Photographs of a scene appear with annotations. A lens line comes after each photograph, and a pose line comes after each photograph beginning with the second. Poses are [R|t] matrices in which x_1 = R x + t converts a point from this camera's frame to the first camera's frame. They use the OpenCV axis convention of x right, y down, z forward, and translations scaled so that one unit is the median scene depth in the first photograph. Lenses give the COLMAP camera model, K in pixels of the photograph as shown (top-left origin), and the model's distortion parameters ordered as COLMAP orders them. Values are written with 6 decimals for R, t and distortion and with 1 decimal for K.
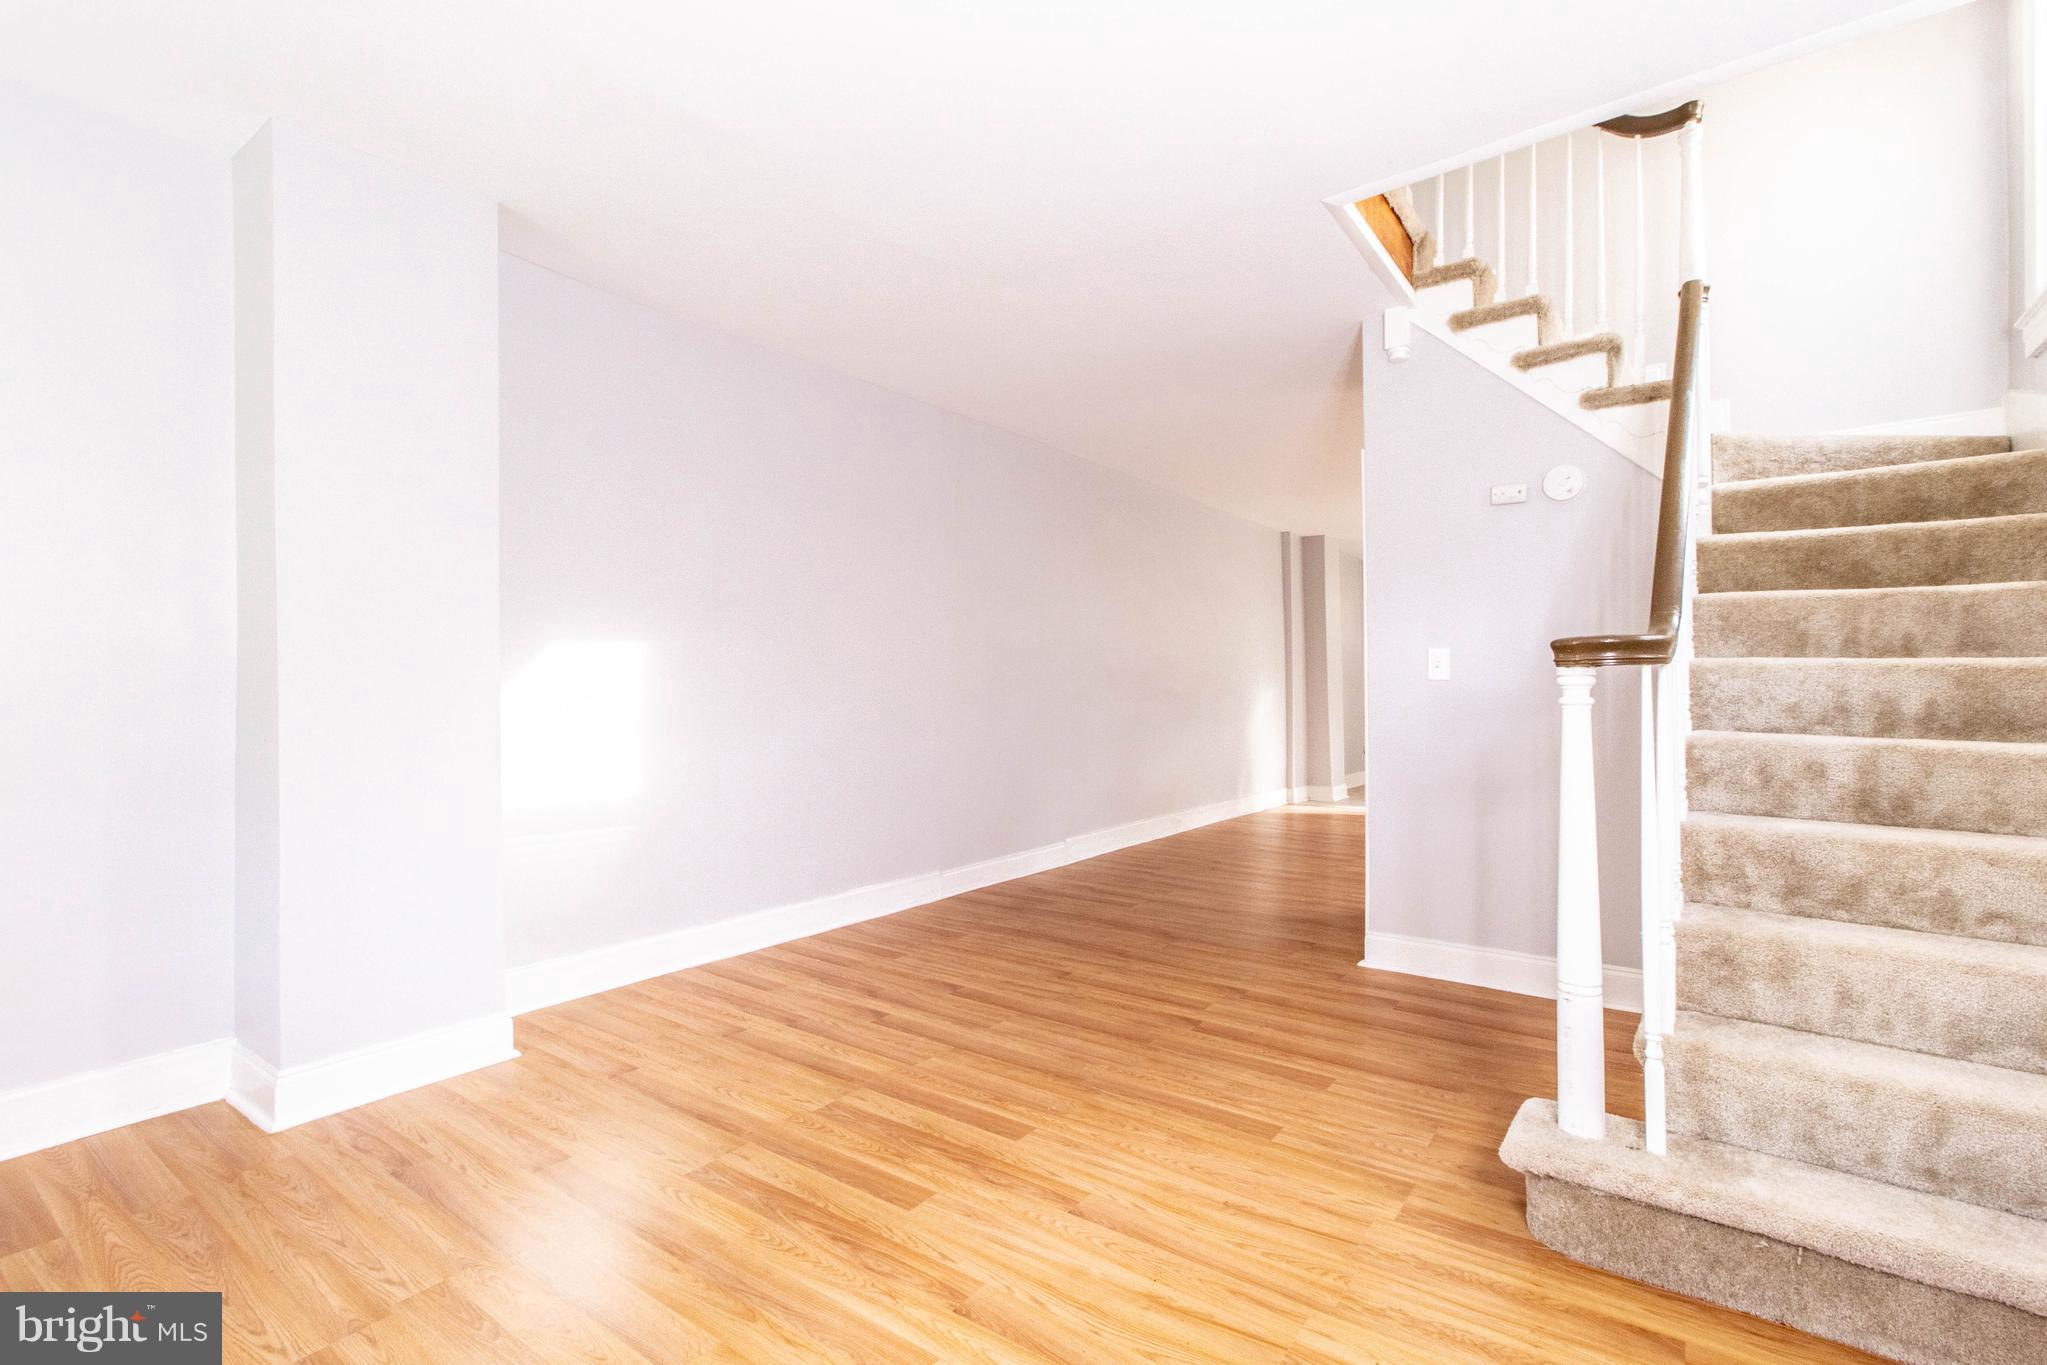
lens RADIAL K [[939.5, 0, 1036.2], [0, 939.5, 678.7], [0, 0, 1]] dist [0.002909, 0.000529]
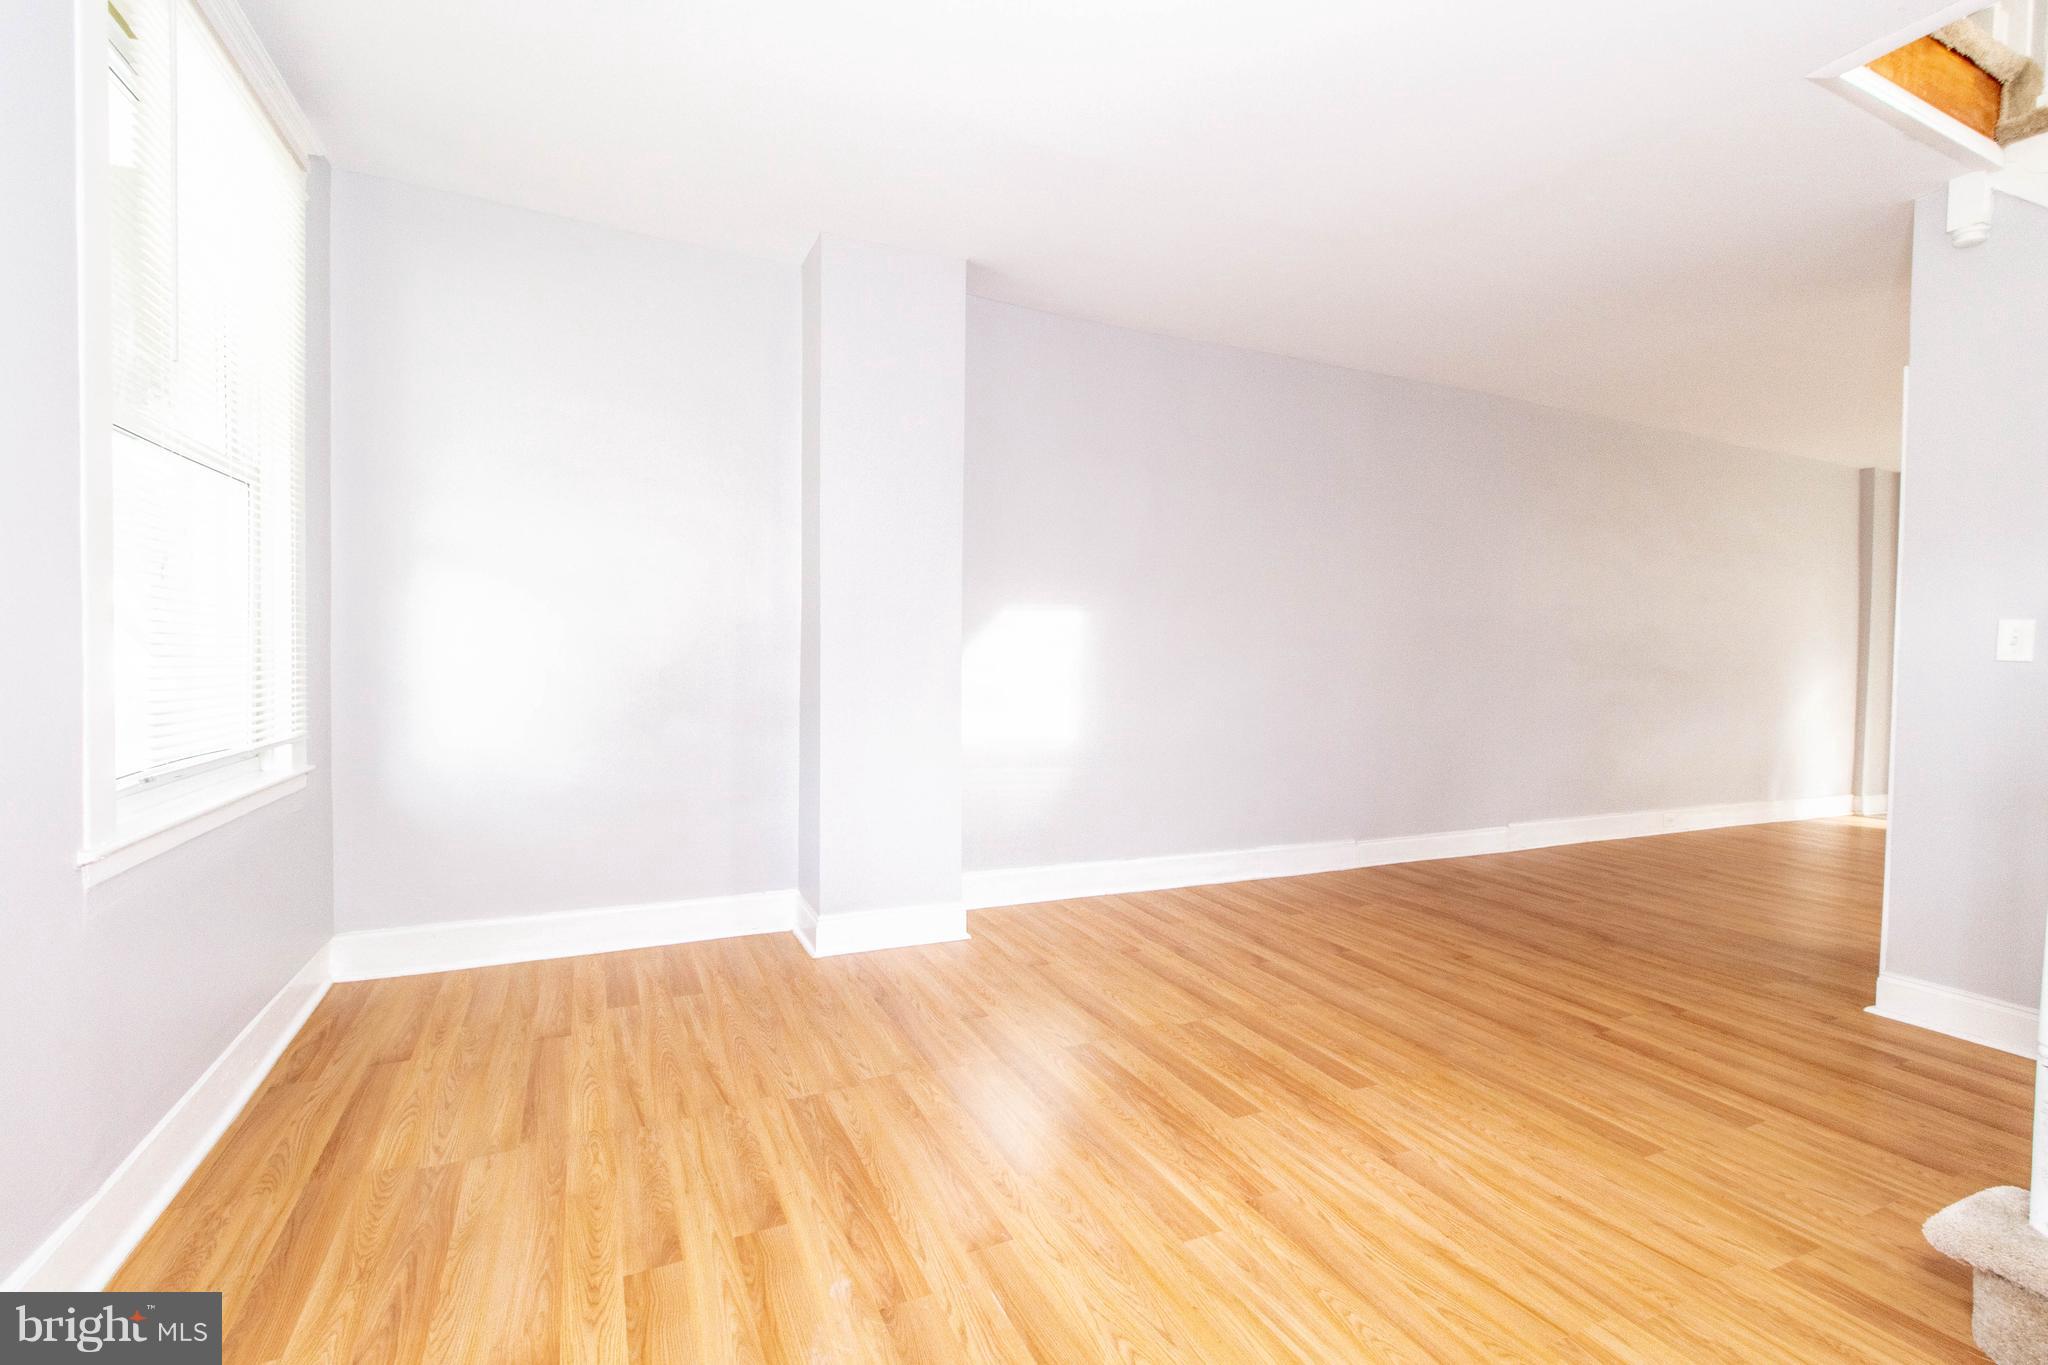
lens RADIAL K [[938.7, 0, 1036.1], [0, 938.7, 673.2], [0, 0, 1]] dist [0.002587, -0.000351]
pose [[0.877551, 0.030984, -0.478481, 0.143177], [-0.017074, 0.999296, 0.033395, -0.001151], [0.479179, -0.021136, 0.877462, -0.072350]]
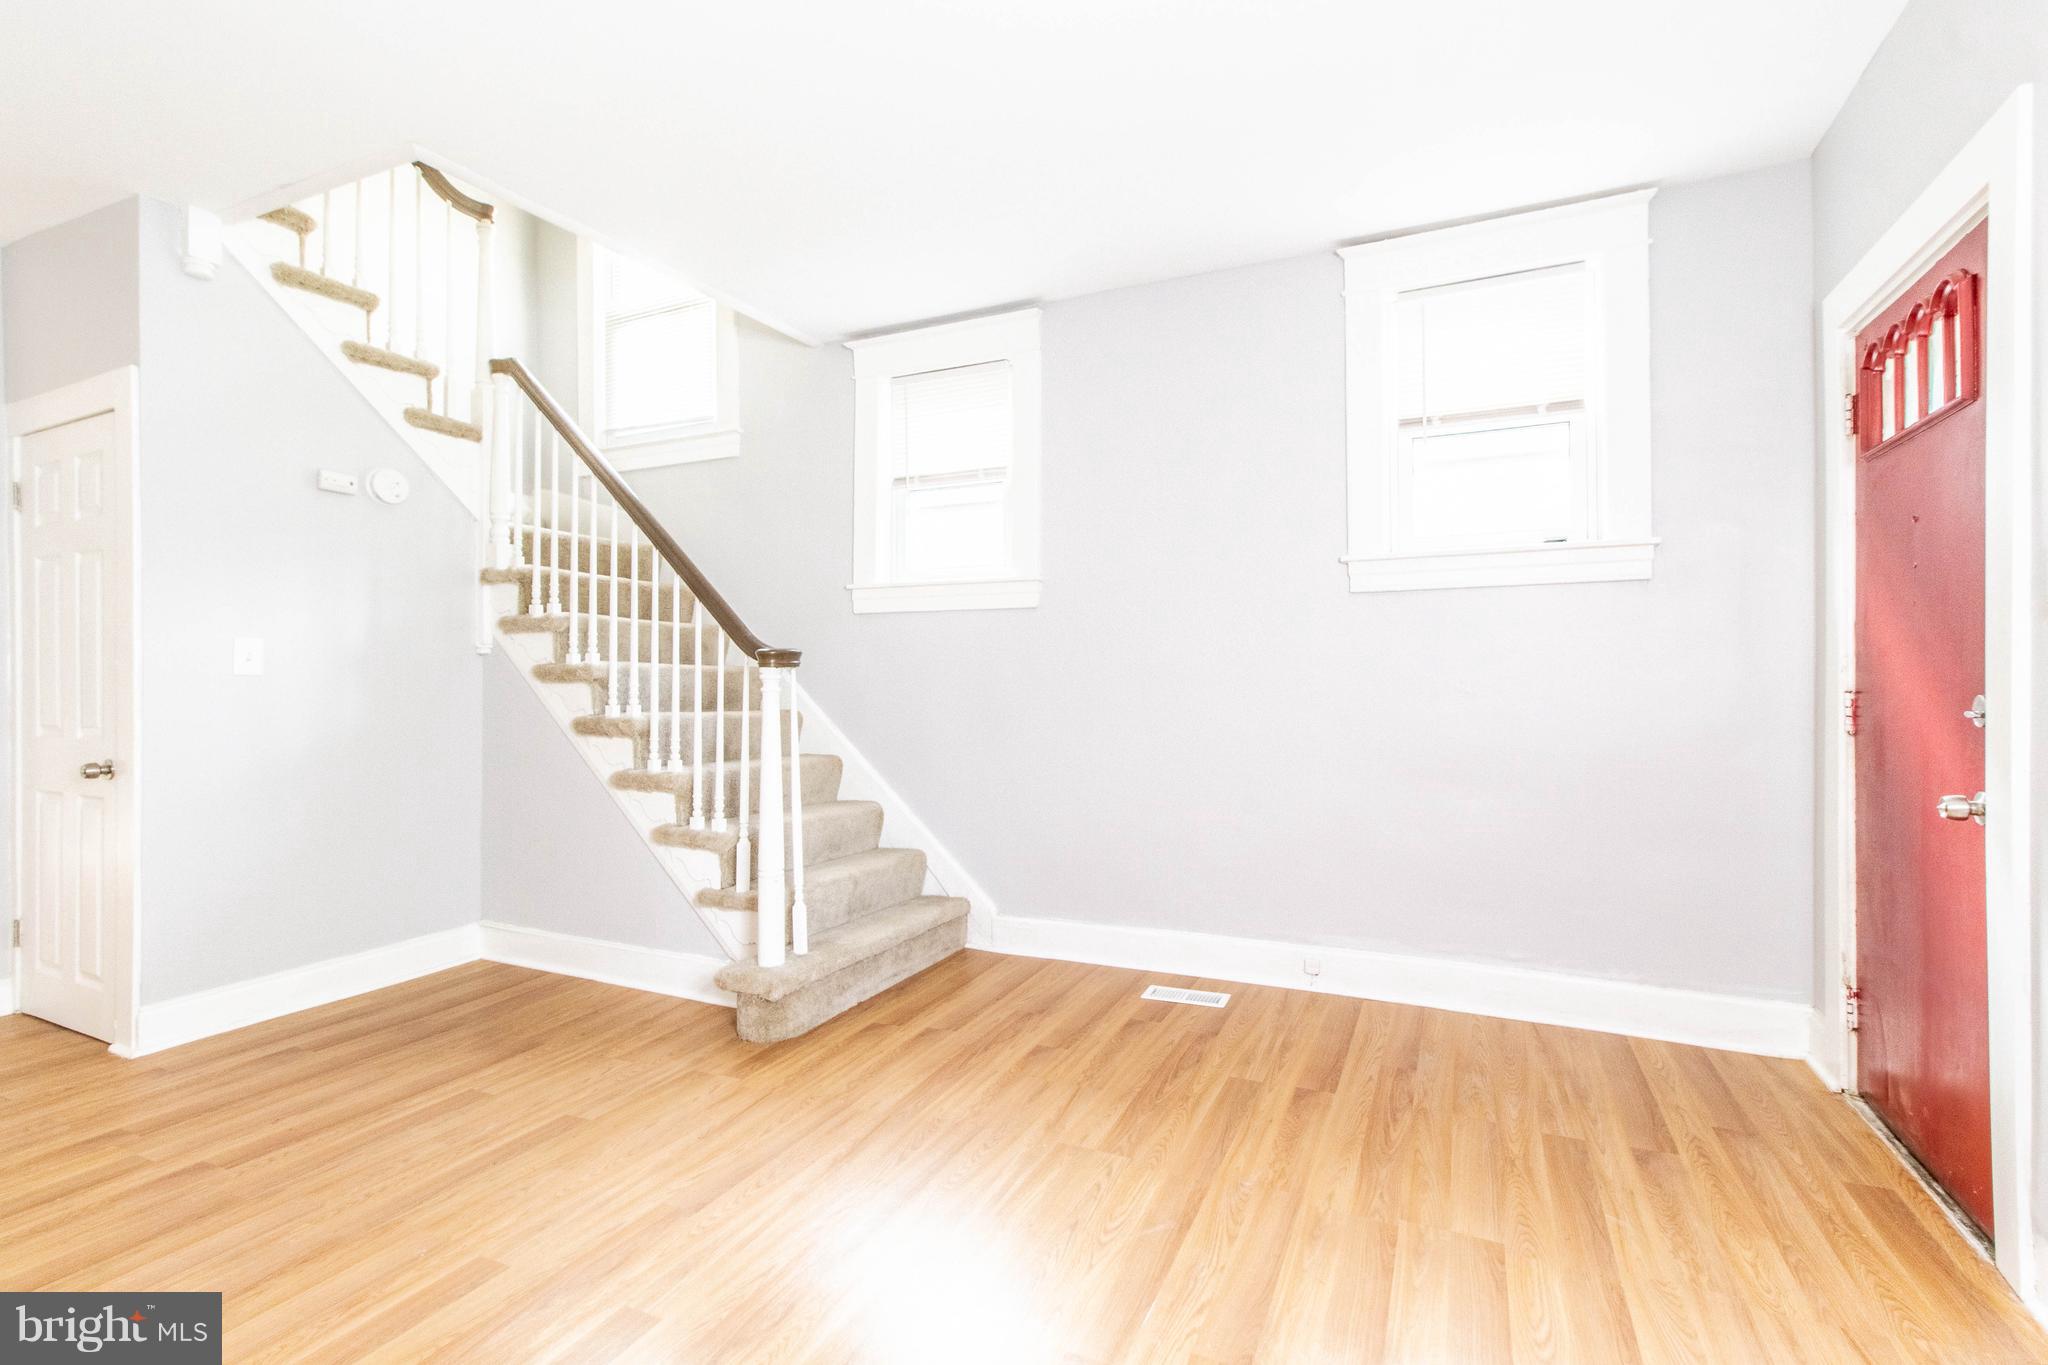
lens RADIAL K [[940.0, 0, 1036.7], [0, 940.0, 678.7], [0, 0, 1]] dist [0.002909, 0.000529]
pose [[-0.192113, 0.004491, 0.981362, -0.800304], [-0.003047, 0.999982, -0.005172, 0.009517], [-0.981368, -0.003984, -0.192096, 0.669137]]
